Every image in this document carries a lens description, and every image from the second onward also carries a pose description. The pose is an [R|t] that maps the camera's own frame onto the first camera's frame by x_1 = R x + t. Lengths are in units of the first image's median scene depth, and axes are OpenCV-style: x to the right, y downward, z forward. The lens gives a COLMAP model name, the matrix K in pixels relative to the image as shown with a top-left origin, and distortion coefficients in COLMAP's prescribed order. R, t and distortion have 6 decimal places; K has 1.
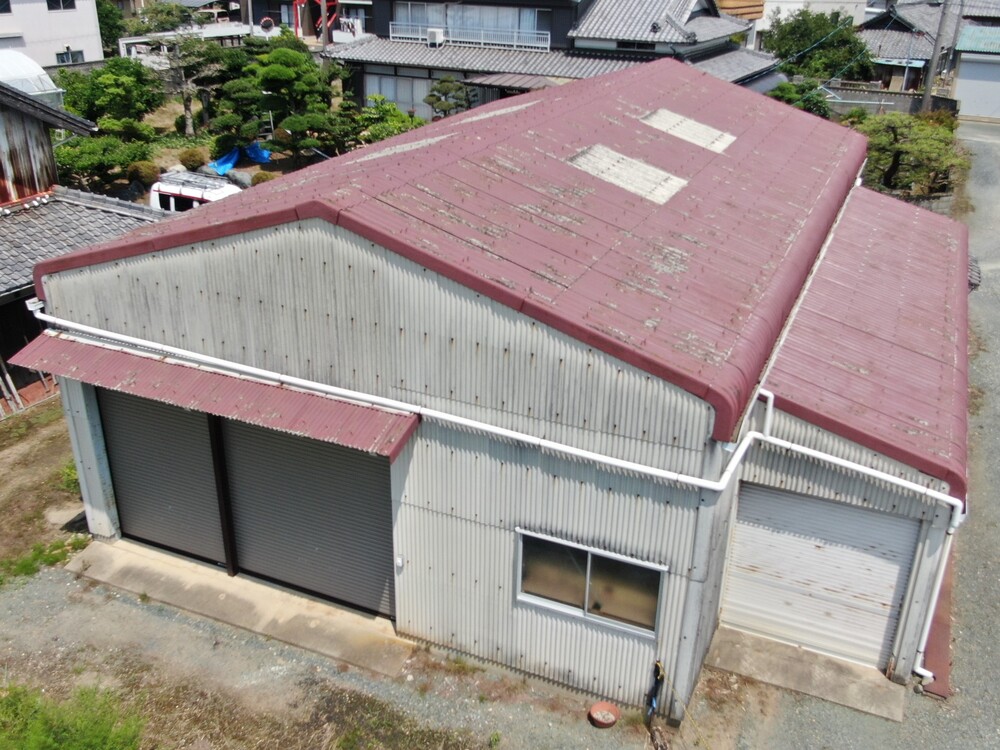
lens RADIAL K [[924.1, 0, 500.0], [0, 924.1, 375.0], [0, 0, 1]] dist [-0.028663, 0.012350]
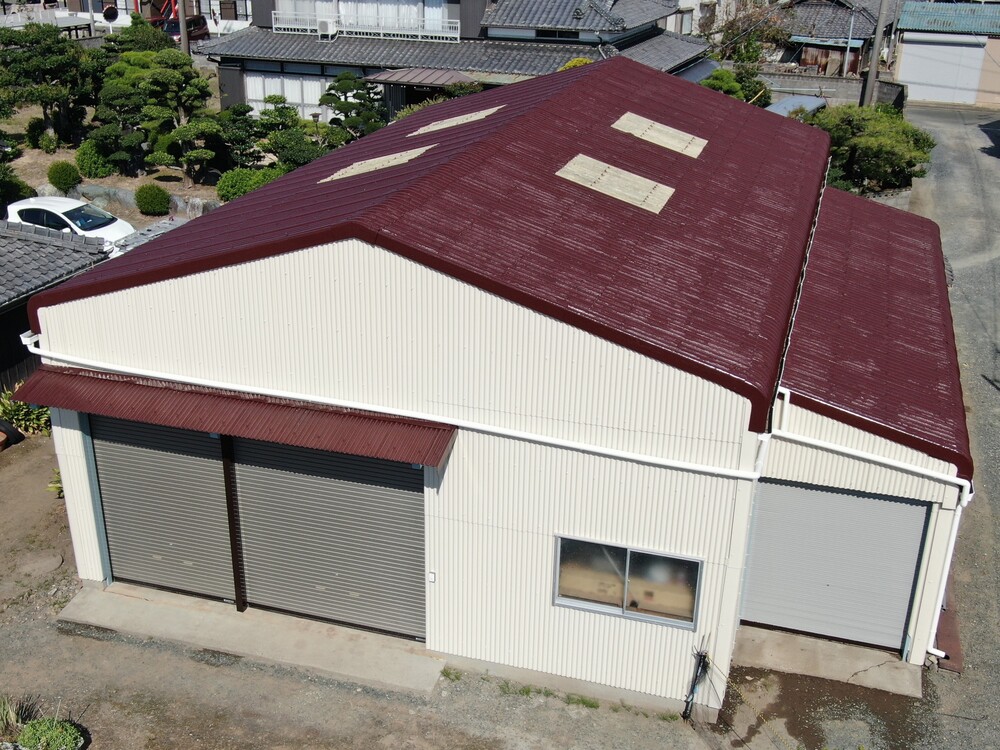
lens RADIAL K [[1077.3, 0, 497.6], [0, 1077.3, 403.5], [0, 0, 1]] dist [-0.008298, -0.035429]
pose [[0.994640, -0.048335, 0.091411, -0.082882], [0.049164, 0.998767, -0.006841, 0.015191], [-0.090967, 0.011298, 0.995790, -0.107123]]
